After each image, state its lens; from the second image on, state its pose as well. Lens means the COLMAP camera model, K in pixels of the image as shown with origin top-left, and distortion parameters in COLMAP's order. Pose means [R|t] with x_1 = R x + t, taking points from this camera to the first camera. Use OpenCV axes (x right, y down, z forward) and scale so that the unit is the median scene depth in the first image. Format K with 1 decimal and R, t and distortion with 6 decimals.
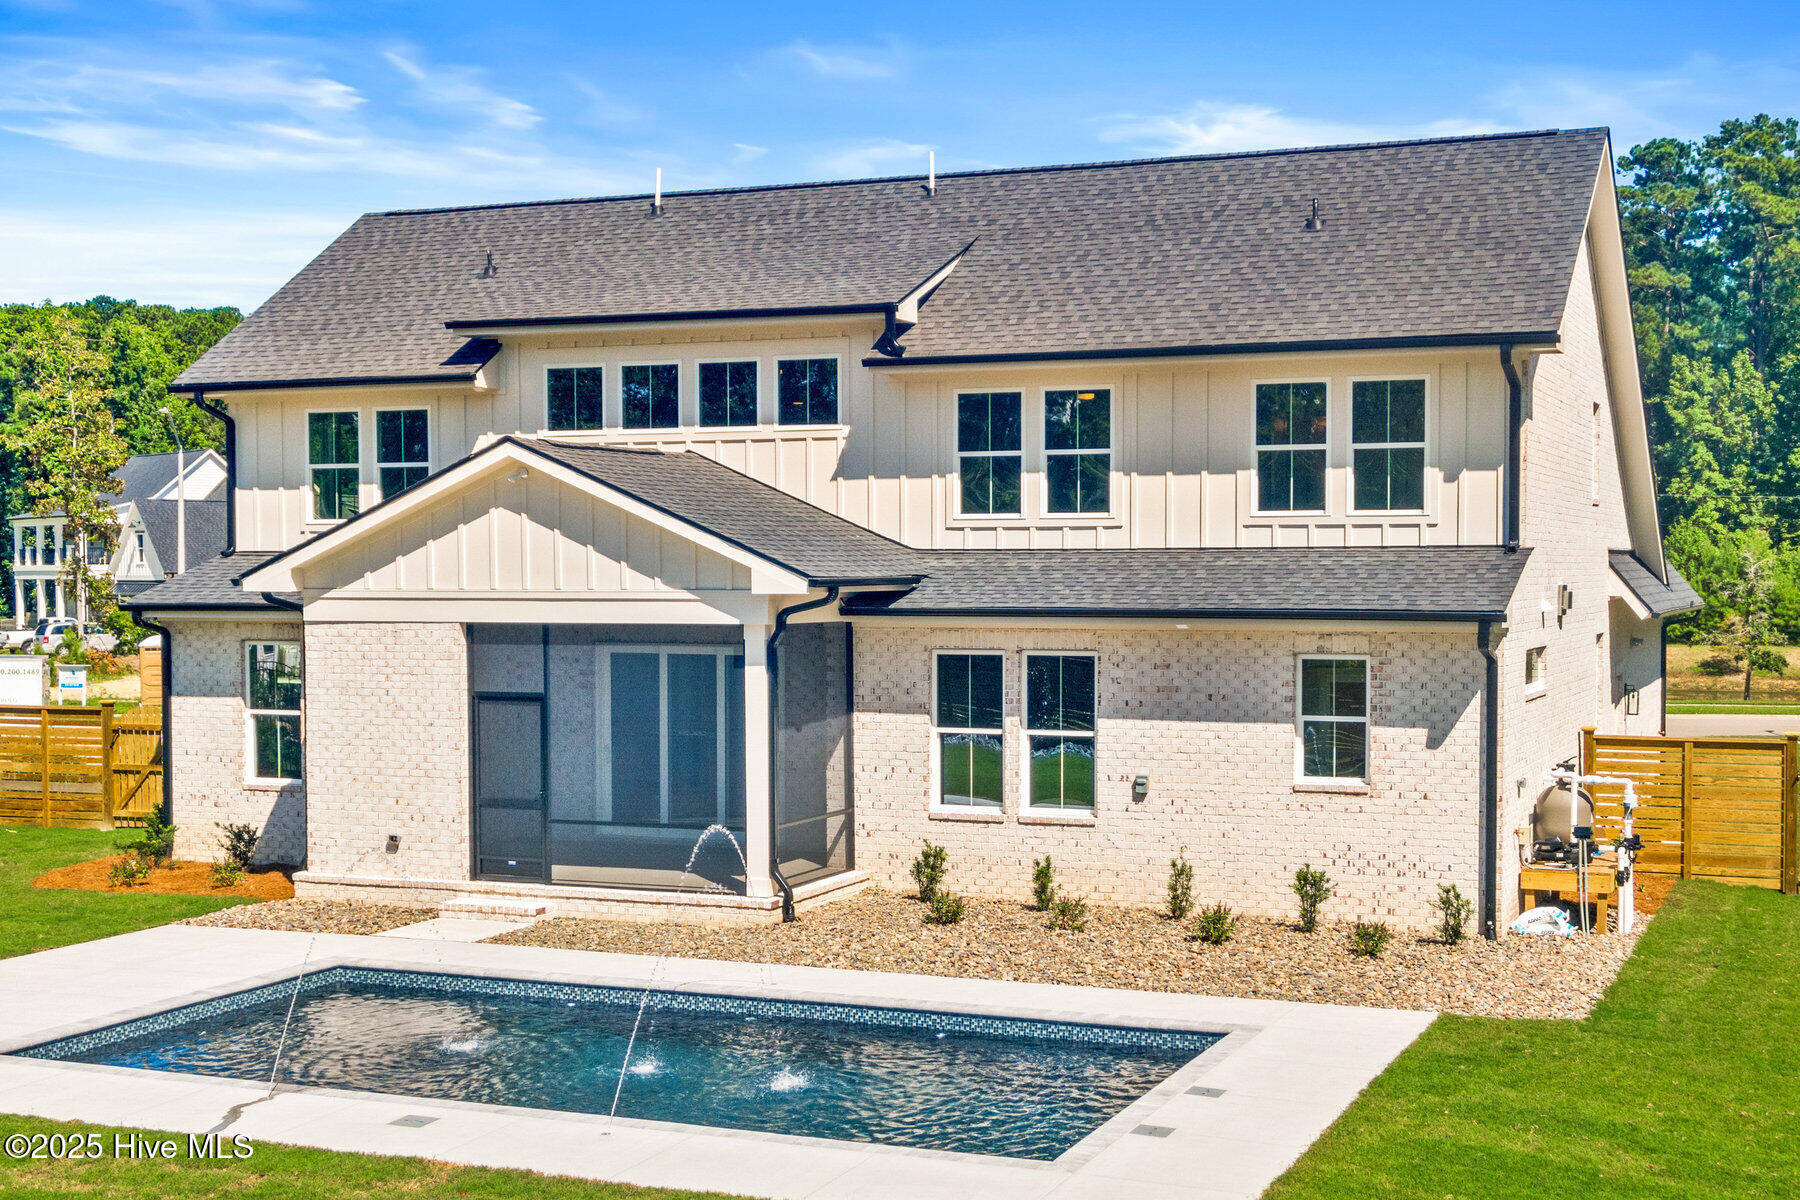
lens RADIAL K [[2320.9, 0, 900.0], [0, 2320.9, 600.0], [0, 0, 1]] dist [0.018885, -0.022939]
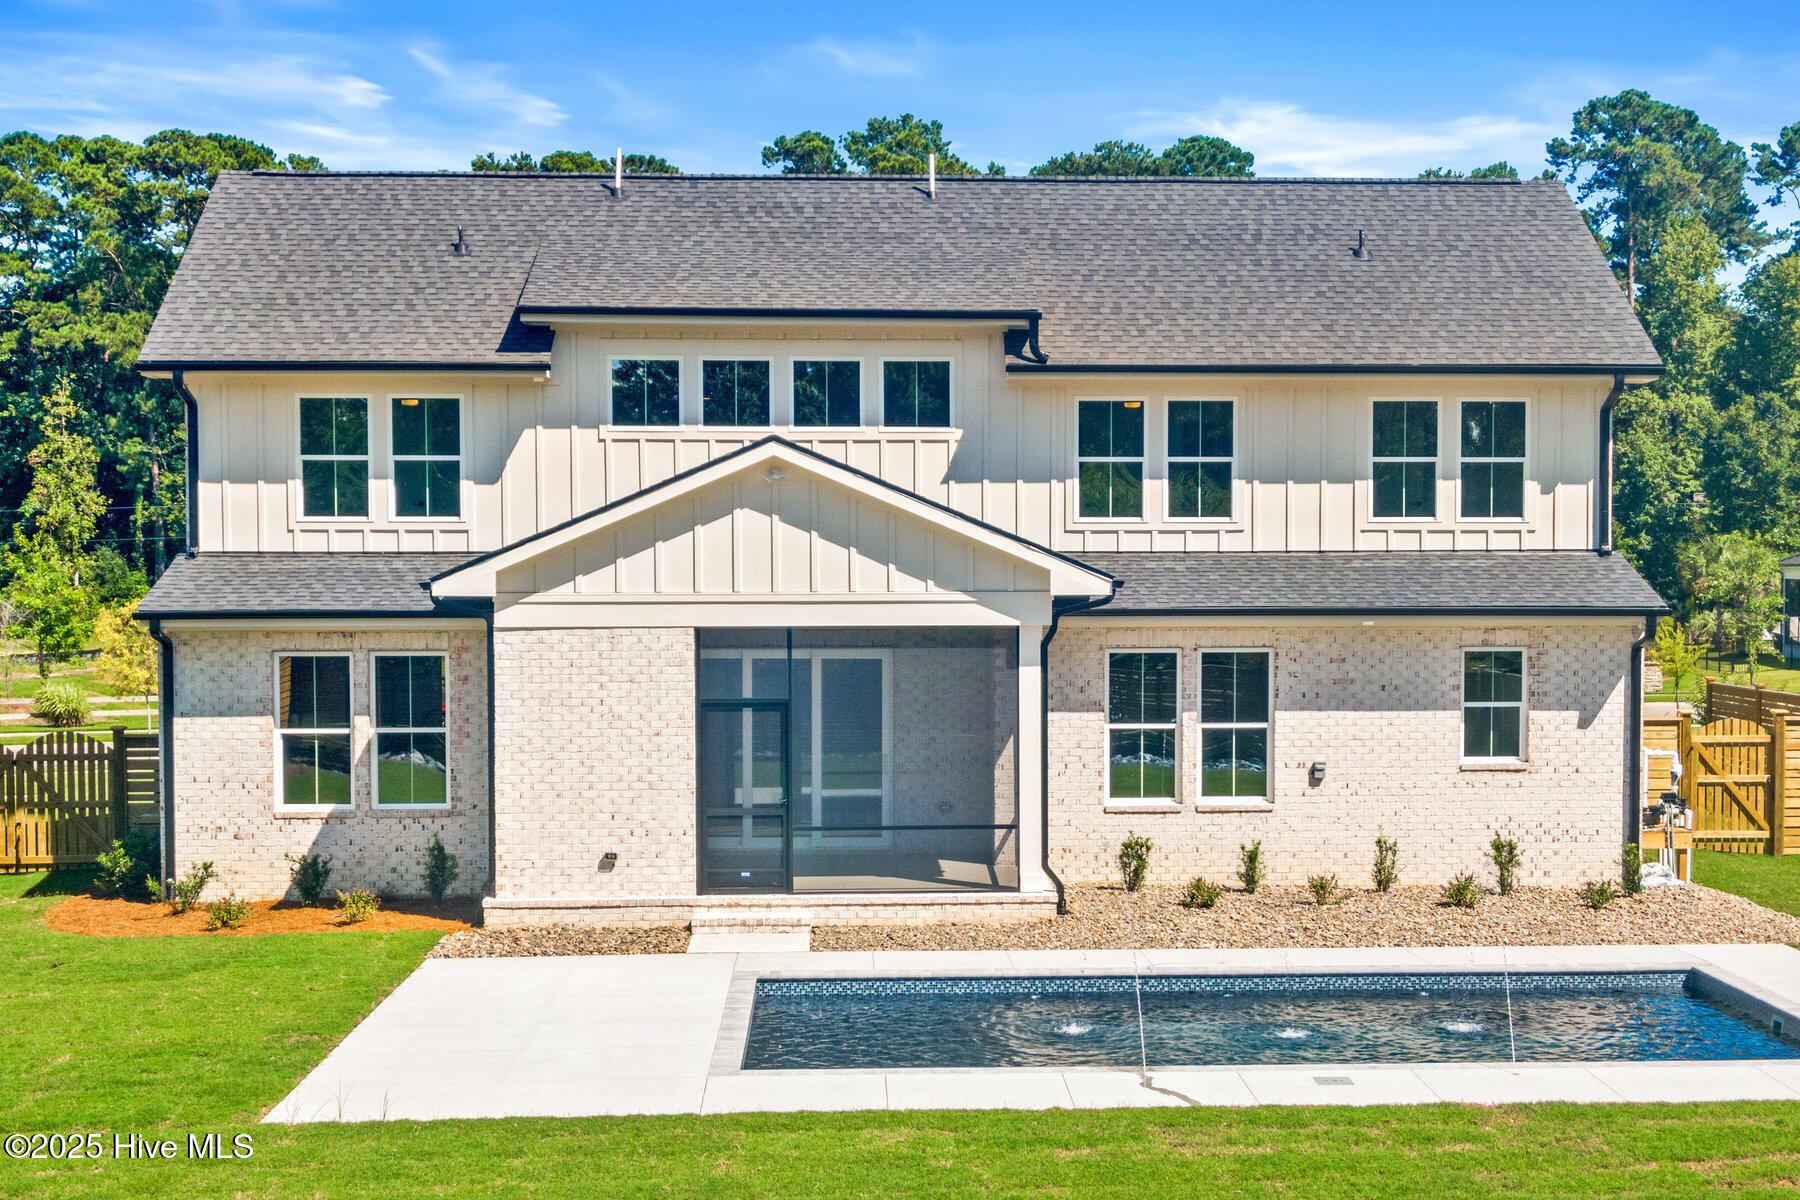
lens RADIAL K [[2543.2, 0, 980.2], [0, 2543.2, 599.8], [0, 0, 1]] dist [0.034327, -0.124577]
pose [[0.904983, -0.005971, 0.425407, -0.524379], [0.006843, 0.999976, -0.000522, -0.000205], [-0.425394, 0.003384, 0.905002, -0.003129]]
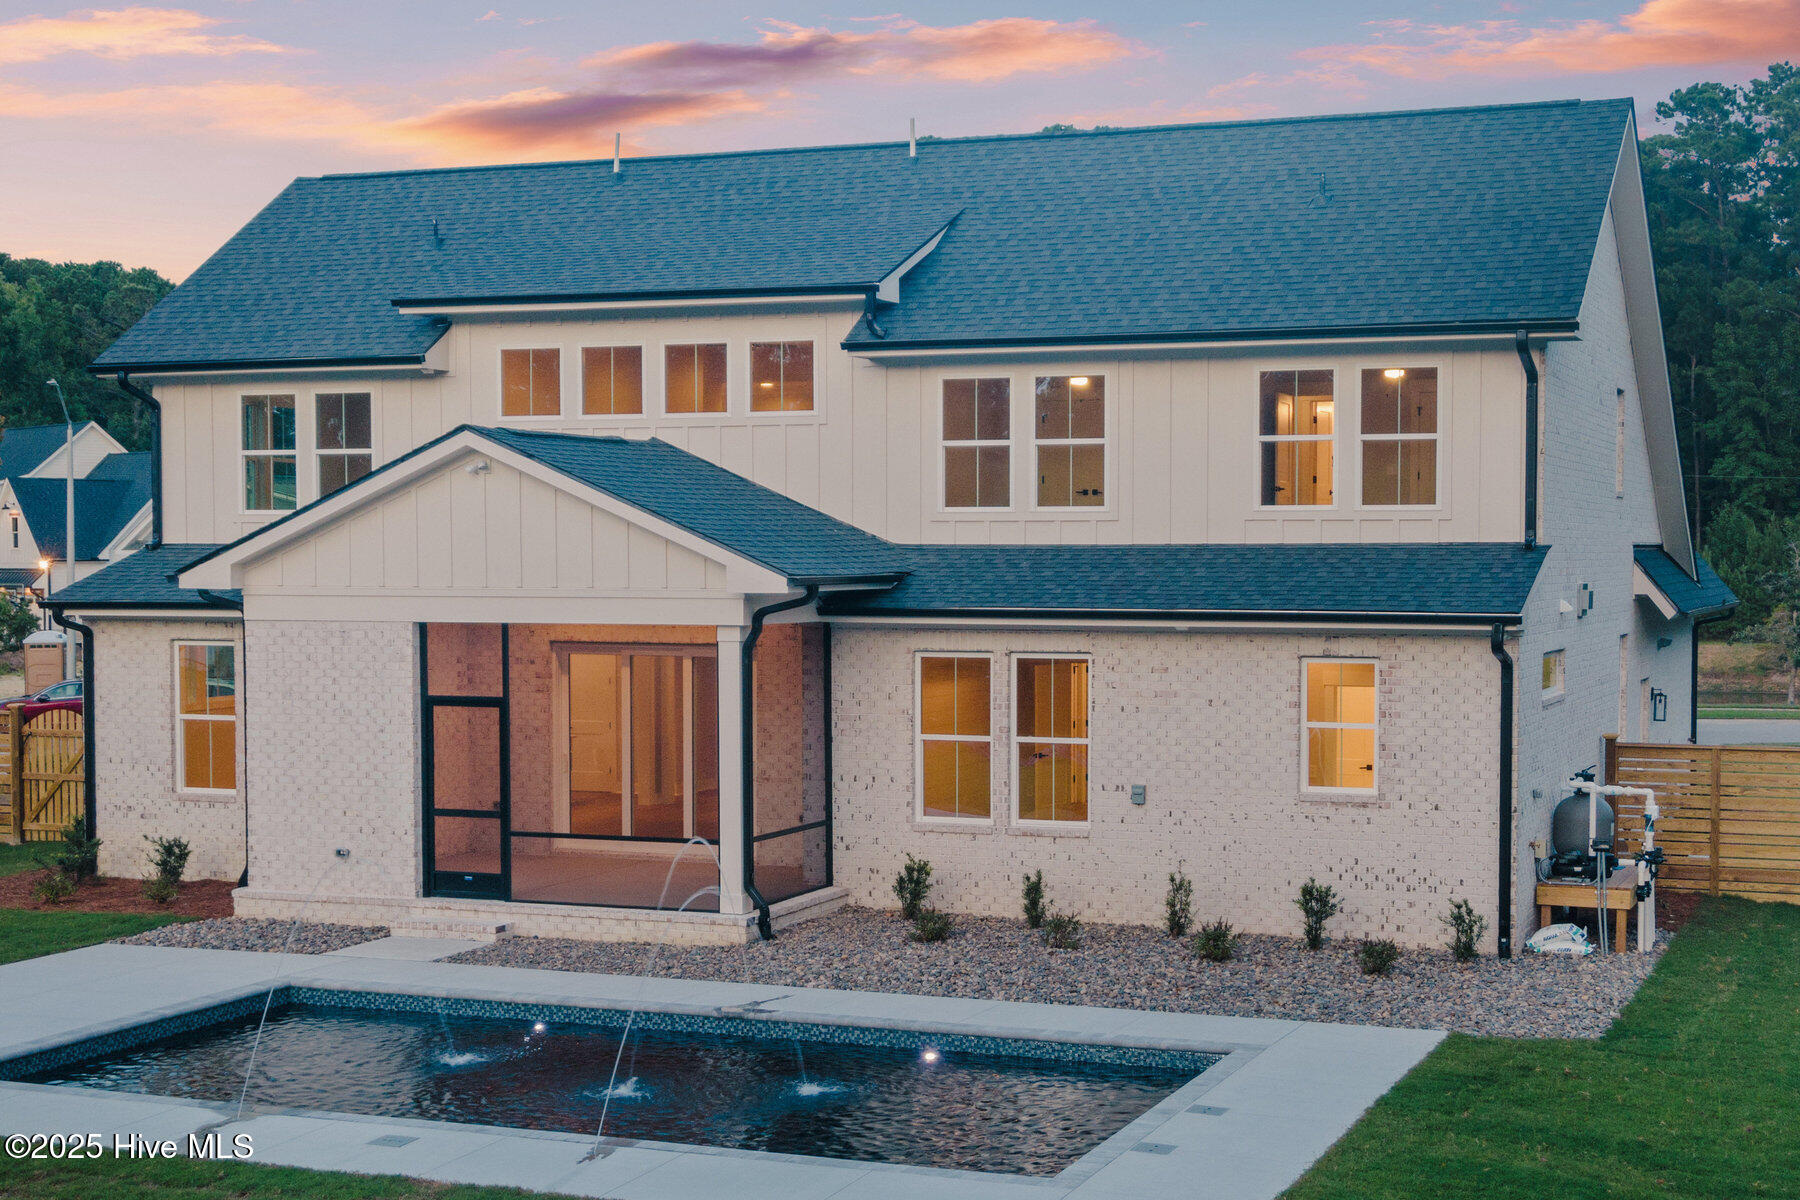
lens RADIAL K [[2599.6, 0, 900.0], [0, 2599.6, 600.0], [0, 0, 1]] dist [0.018446, 0.012681]
pose [[0.999865, 0.001444, 0.016372, -0.009722], [-0.001507, 0.999992, 0.003826, -0.003640], [-0.016366, -0.003850, 0.999859, -0.054444]]
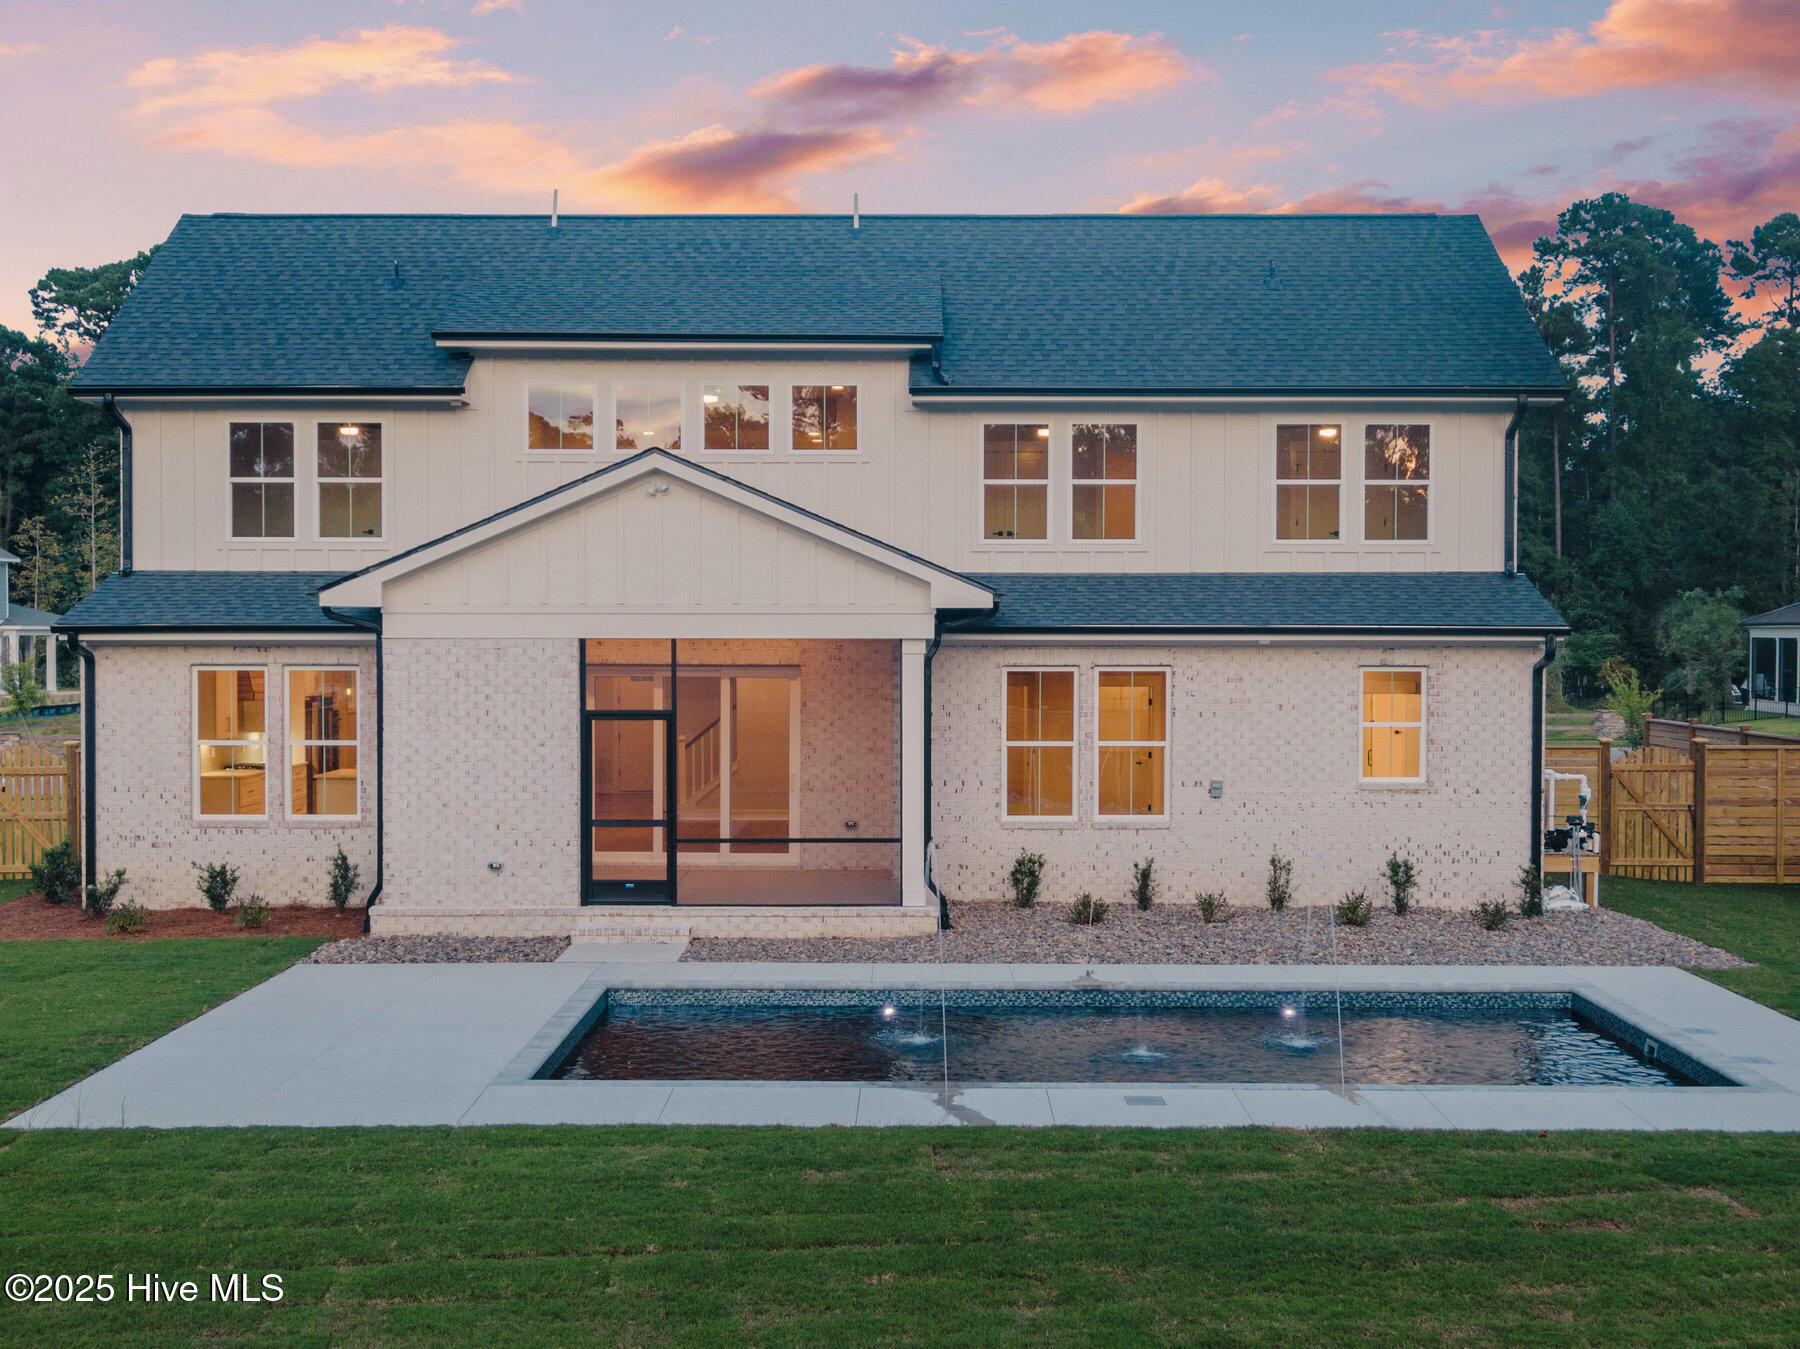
lens RADIAL K [[2270.8, 0, 895.1], [0, 2270.8, 620.0], [0, 0, 1]] dist [0.003962, 0.074495]
pose [[0.929020, 0.005015, 0.369996, -0.412774], [0.002487, 0.999801, -0.019797, 0.020642], [-0.370021, 0.019312, 0.928822, 0.070406]]
